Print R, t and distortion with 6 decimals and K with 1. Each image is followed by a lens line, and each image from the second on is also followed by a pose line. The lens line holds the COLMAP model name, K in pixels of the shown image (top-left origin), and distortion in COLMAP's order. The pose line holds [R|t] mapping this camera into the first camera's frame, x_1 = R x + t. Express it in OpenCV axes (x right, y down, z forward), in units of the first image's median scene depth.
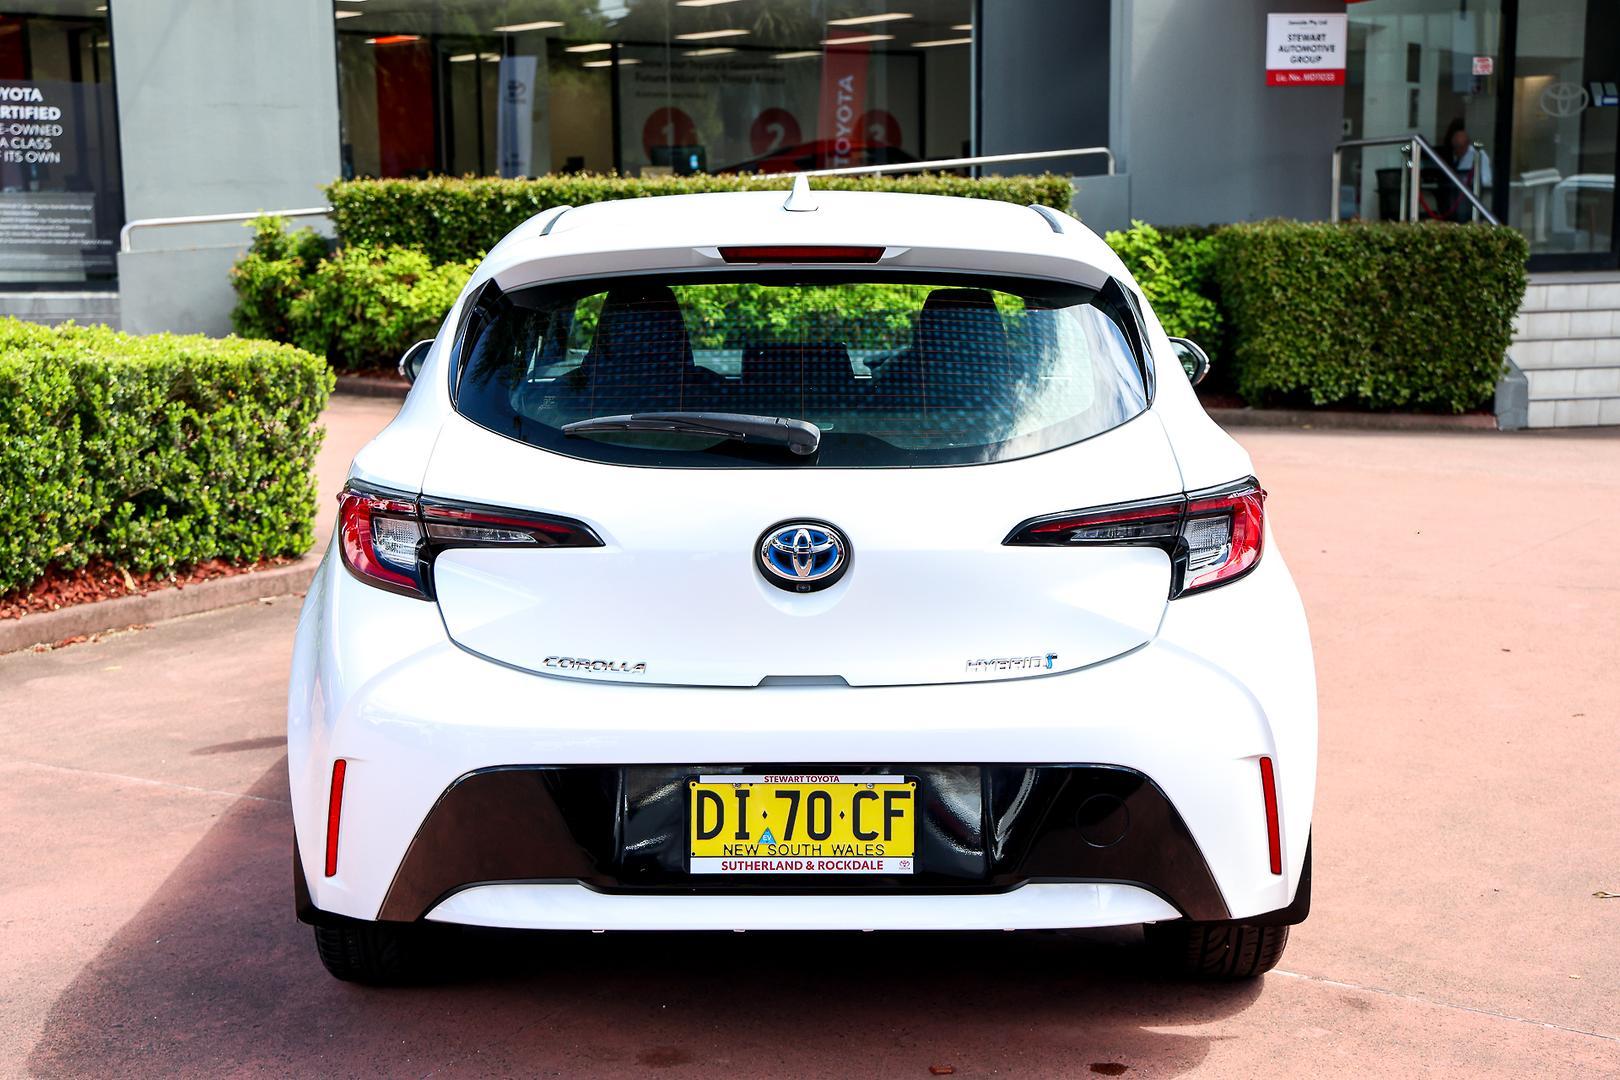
lens RADIAL K [[2451.8, 0, 809.9], [0, 2451.8, 547.3], [0, 0, 1]] dist [0.132698, 0.385778]
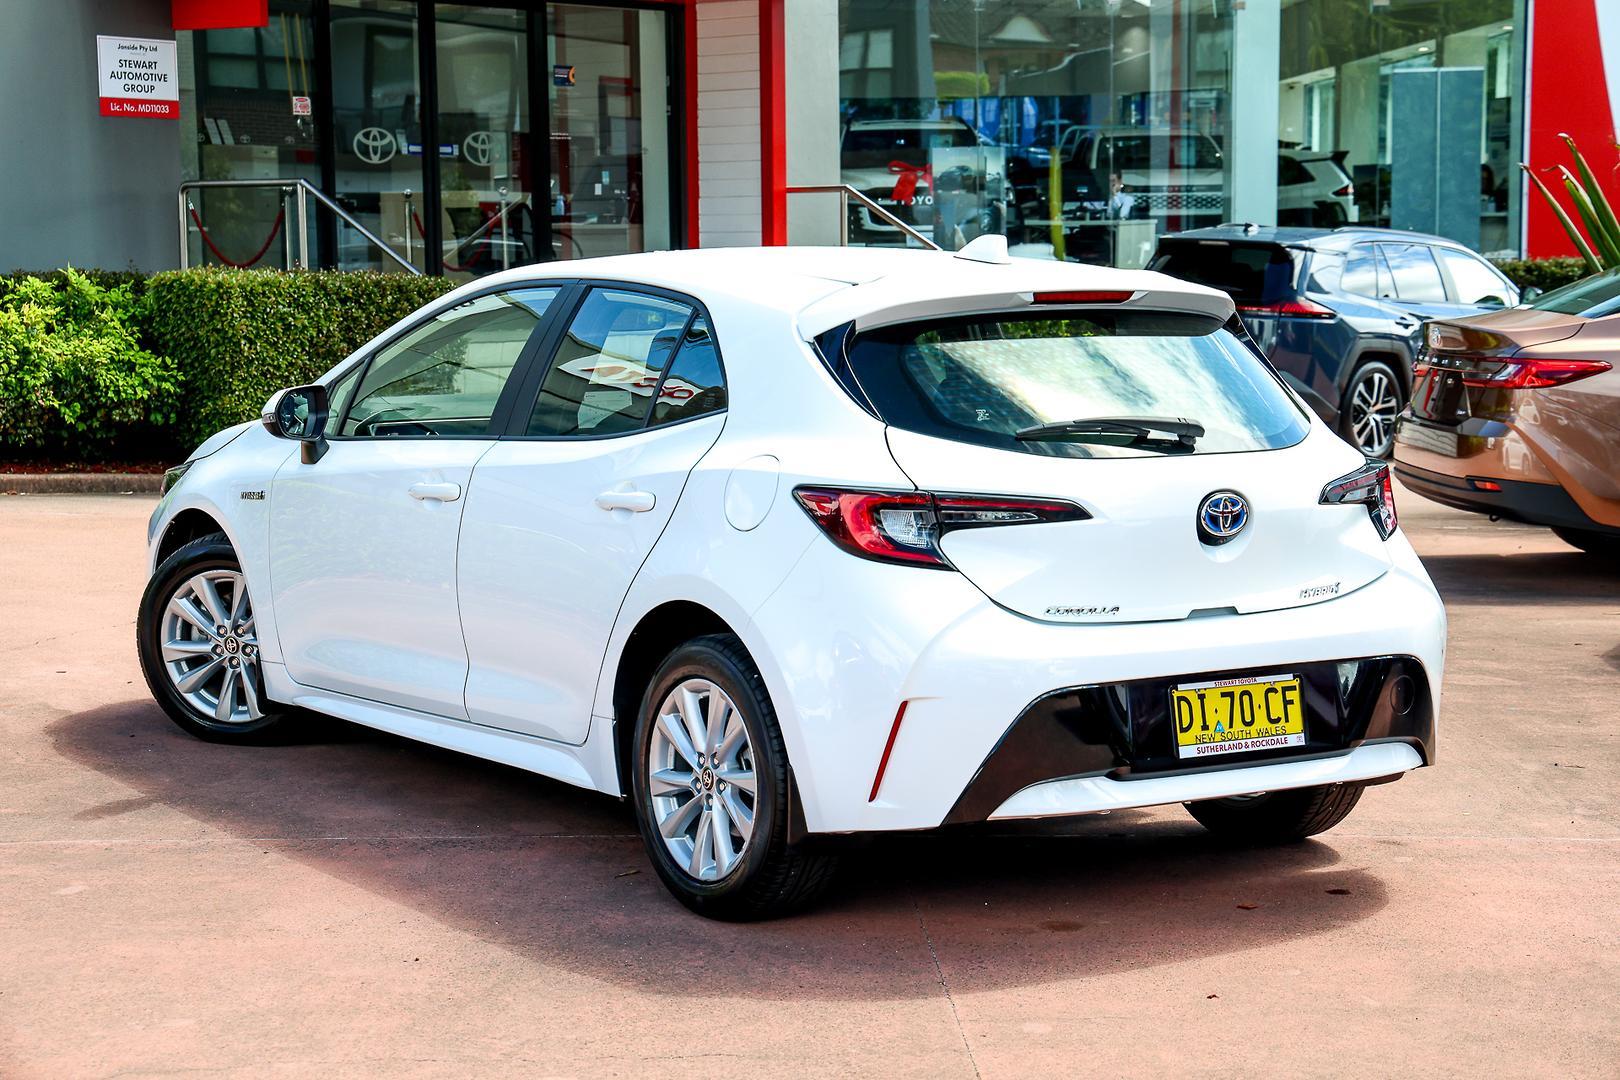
lens RADIAL K [[3024.3, 0, 782.1], [0, 3024.3, 575.4], [0, 0, 1]] dist [0.281488, 0.086863]
pose [[0.838370, -0.058171, 0.541988, -1.015081], [0.074834, 0.997158, -0.008734, 0.028862], [-0.539940, 0.047882, 0.840341, -0.250717]]
